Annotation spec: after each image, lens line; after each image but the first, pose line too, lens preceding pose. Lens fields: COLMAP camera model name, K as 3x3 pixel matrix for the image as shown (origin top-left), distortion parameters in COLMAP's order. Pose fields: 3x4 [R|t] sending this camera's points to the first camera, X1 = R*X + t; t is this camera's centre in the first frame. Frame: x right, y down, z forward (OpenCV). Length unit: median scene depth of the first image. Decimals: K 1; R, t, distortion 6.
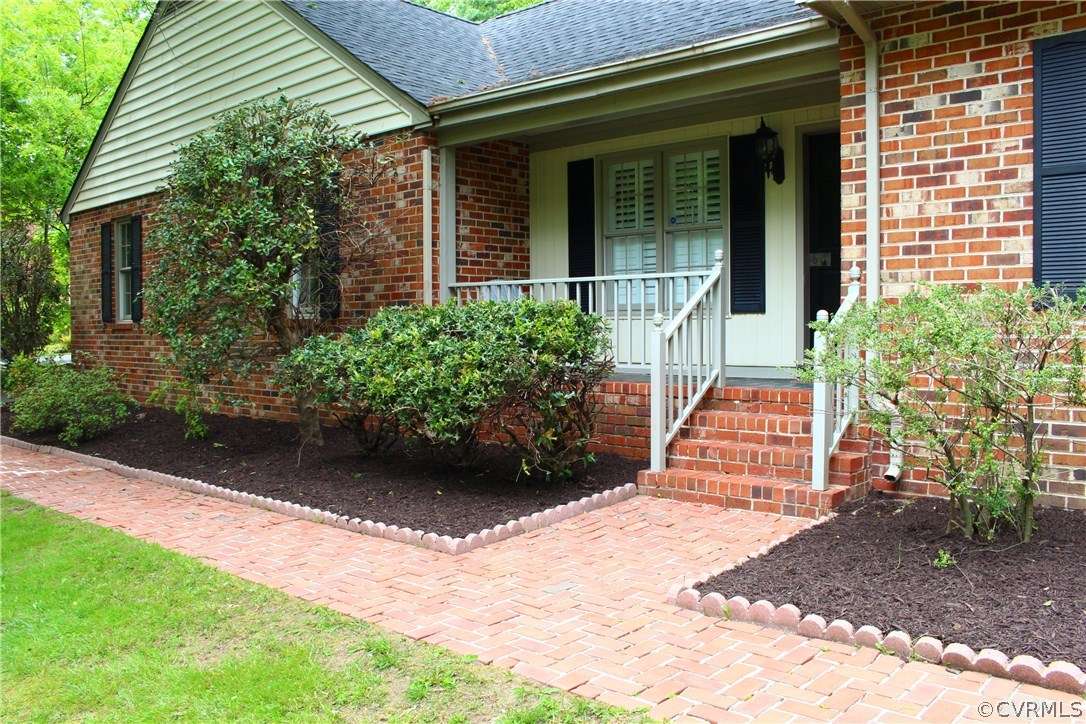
lens RADIAL K [[897.6, 0, 543.0], [0, 897.6, 362.0], [0, 0, 1]] dist [-0.152119, 0.123713]
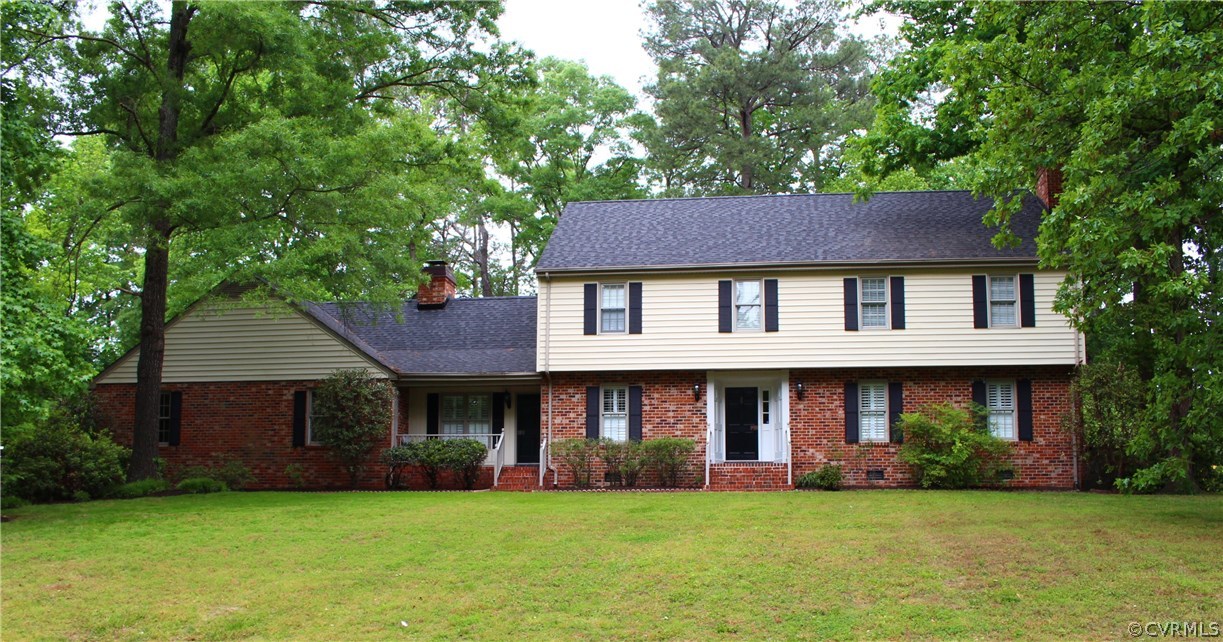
lens RADIAL K [[1097.8, 0, 607.7], [0, 1097.8, 444.1], [0, 0, 1]] dist [-0.122727, 0.002008]
pose [[0.824820, 0.050776, 0.563110, -2.402247], [0.014171, 0.993790, -0.110367, 0.531711], [-0.565217, 0.099012, 0.818979, -3.517556]]
